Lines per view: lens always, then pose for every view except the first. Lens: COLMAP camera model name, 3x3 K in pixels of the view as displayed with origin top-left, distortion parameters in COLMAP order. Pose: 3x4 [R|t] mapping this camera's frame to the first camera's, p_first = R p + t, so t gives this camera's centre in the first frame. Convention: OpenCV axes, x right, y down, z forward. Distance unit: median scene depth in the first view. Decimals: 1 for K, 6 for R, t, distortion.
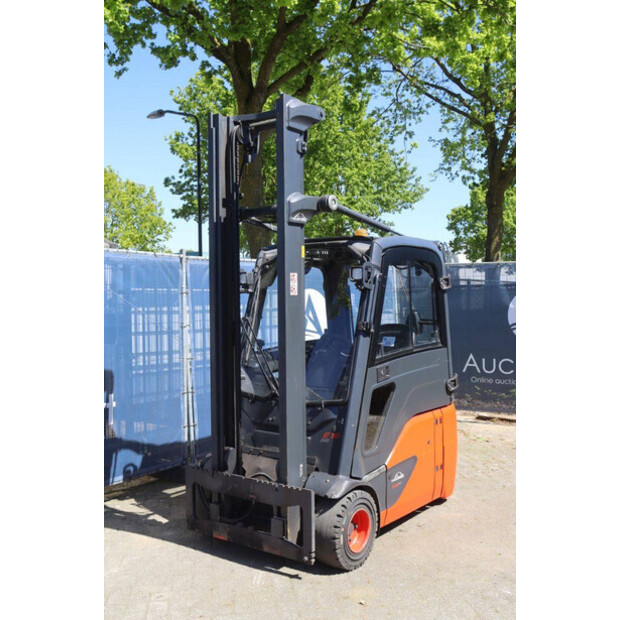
lens RADIAL K [[670.3, 0, 310.0], [0, 670.3, 310.0], [0, 0, 1]] dist [-0.029544, -0.002909]
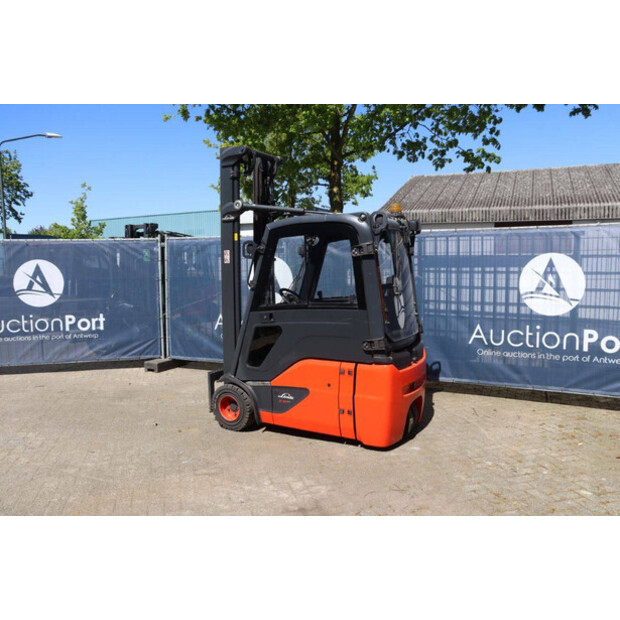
lens RADIAL K [[508.7, 0, 312.1], [0, 508.7, 309.3], [0, 0, 1]] dist [-0.175613, 0.148855]
pose [[0.132972, 0.097145, -0.986347, 1.229729], [-0.004973, 0.995238, 0.097351, -0.030228], [0.991107, -0.008040, 0.132822, 0.989383]]
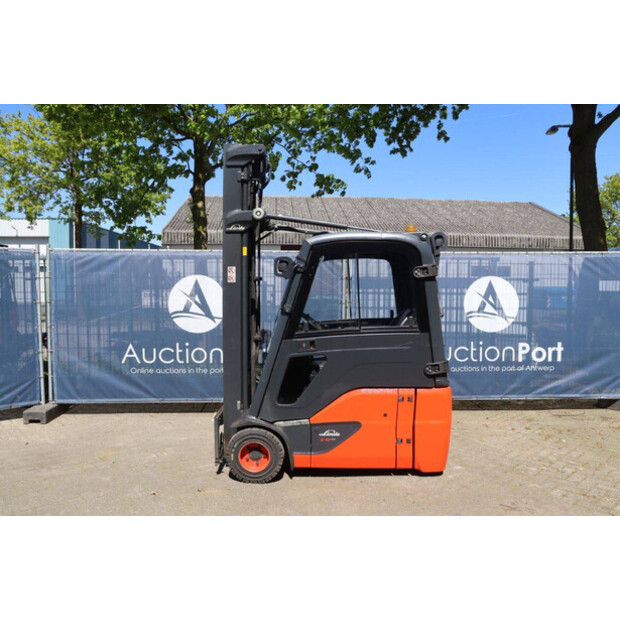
lens RADIAL K [[508.7, 0, 312.1], [0, 508.7, 309.3], [0, 0, 1]] dist [-0.175613, 0.148855]
pose [[0.591699, 0.051329, -0.804523, 0.898095], [-0.019366, 0.998588, 0.049467, -0.020314], [0.805926, -0.013689, 0.591857, 0.473839]]
